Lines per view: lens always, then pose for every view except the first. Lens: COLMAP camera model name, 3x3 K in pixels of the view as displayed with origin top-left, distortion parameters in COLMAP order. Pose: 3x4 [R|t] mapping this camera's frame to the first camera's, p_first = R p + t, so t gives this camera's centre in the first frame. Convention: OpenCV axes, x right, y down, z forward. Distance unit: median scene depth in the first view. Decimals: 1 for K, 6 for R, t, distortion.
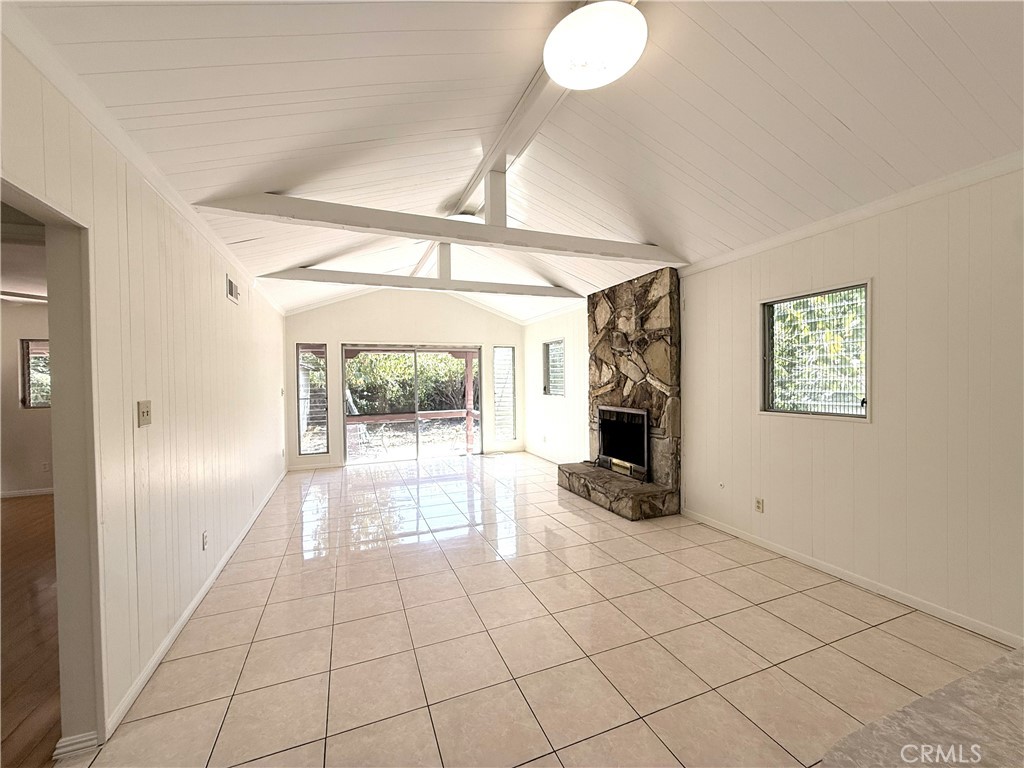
lens RADIAL K [[419.8, 0, 511.5], [0, 419.8, 383.2], [0, 0, 1]] dist [0.001638, 0.000308]
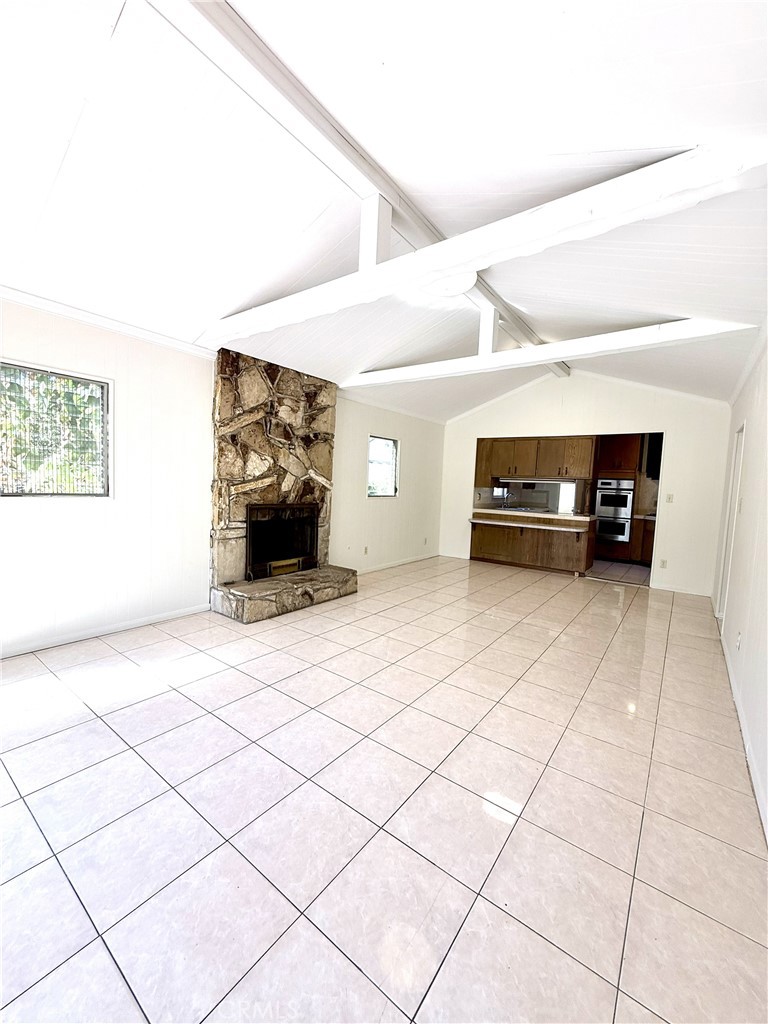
lens RADIAL K [[404.6, 0, 390.0], [0, 404.6, 510.9], [0, 0, 1]] dist [0.000188, 0.000167]
pose [[-0.537950, -0.066709, 0.840333, -0.635278], [-0.023219, 0.997658, 0.064334, 0.010582], [-0.842657, 0.015096, -0.538239, 1.320126]]
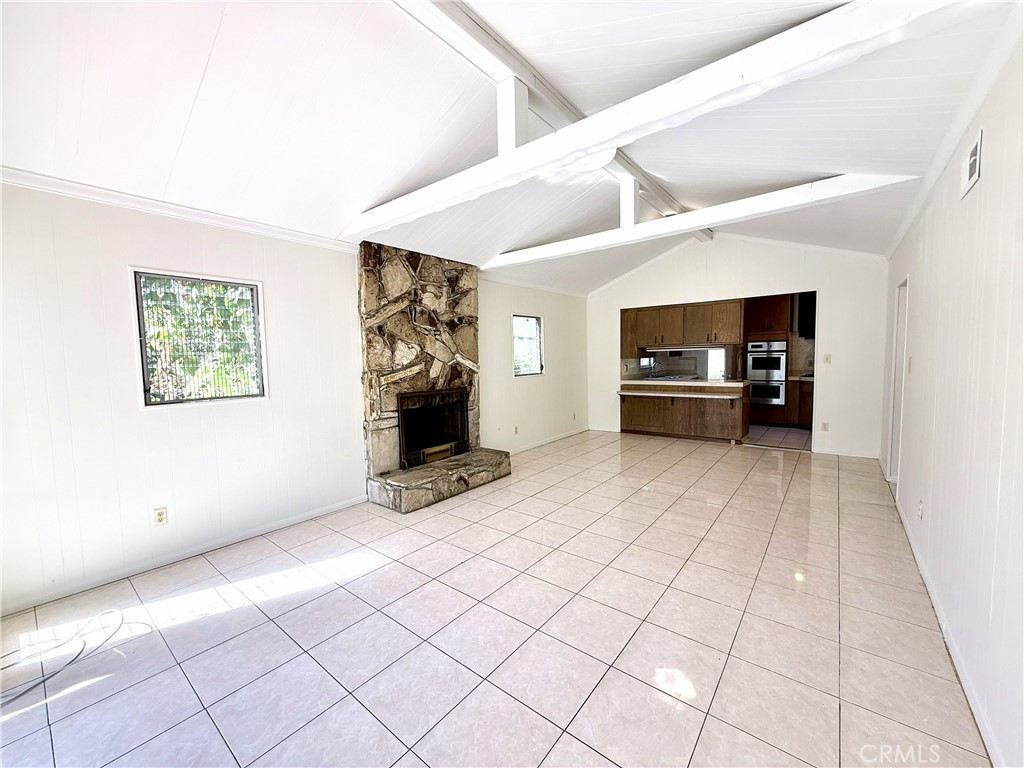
lens RADIAL K [[404.6, 0, 517.1], [0, 404.6, 385.6], [0, 0, 1]] dist [0.000188, 0.000167]
pose [[-0.506273, -0.033769, 0.861712, -0.621570], [0.041462, 0.997124, 0.063435, -0.002053], [-0.861376, 0.067844, -0.503417, 1.326584]]
